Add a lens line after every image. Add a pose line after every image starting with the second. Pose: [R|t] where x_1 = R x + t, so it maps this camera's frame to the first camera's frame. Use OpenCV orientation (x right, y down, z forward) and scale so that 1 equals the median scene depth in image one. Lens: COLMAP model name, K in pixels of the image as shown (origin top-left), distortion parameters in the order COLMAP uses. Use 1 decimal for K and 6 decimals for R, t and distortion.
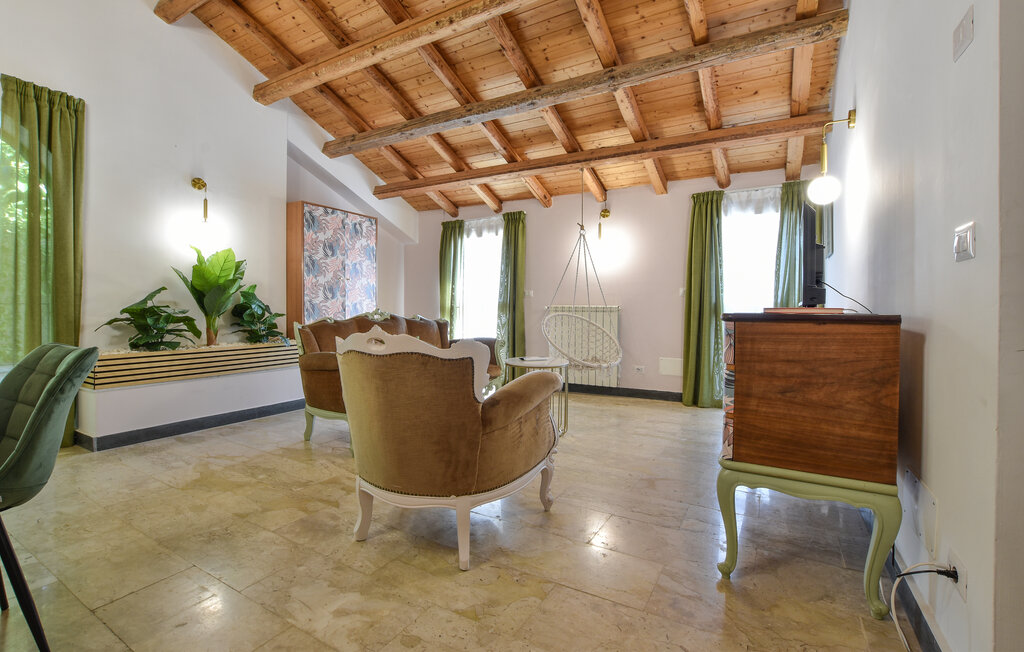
lens RADIAL K [[456.5, 0, 513.0], [0, 456.5, 321.2], [0, 0, 1]] dist [-0.026290, 0.001168]
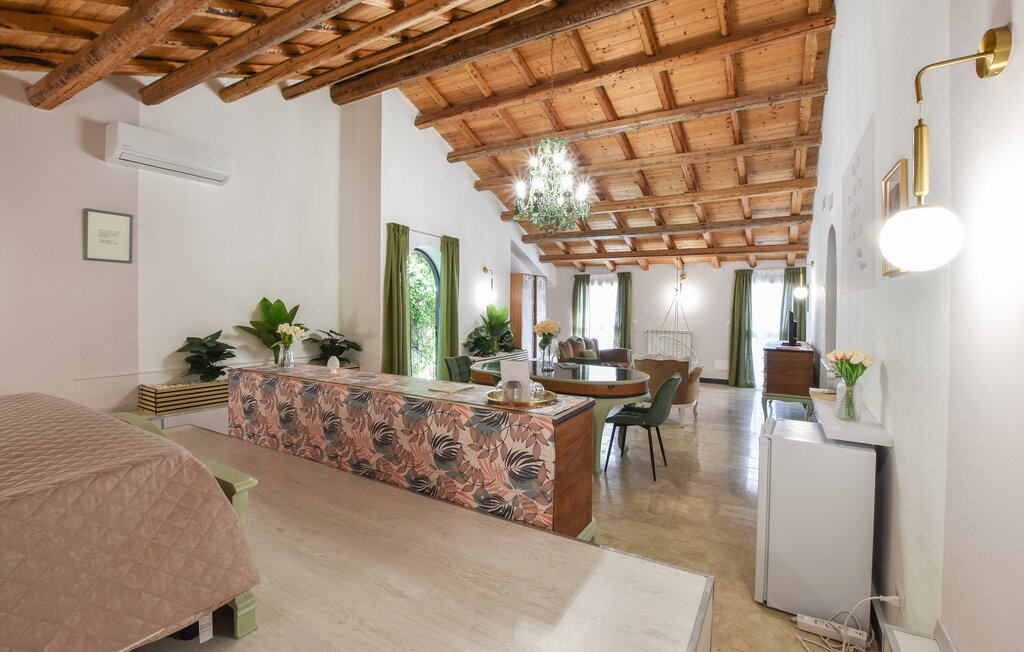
lens RADIAL K [[456.5, 0, 510.2], [0, 456.5, 320.6], [0, 0, 1]] dist [-0.026290, 0.001168]
pose [[0.999839, 0.004958, -0.017264, -0.461324], [-0.004926, 0.999986, 0.001944, -0.075524], [0.017273, -0.001858, 0.999849, -0.809707]]
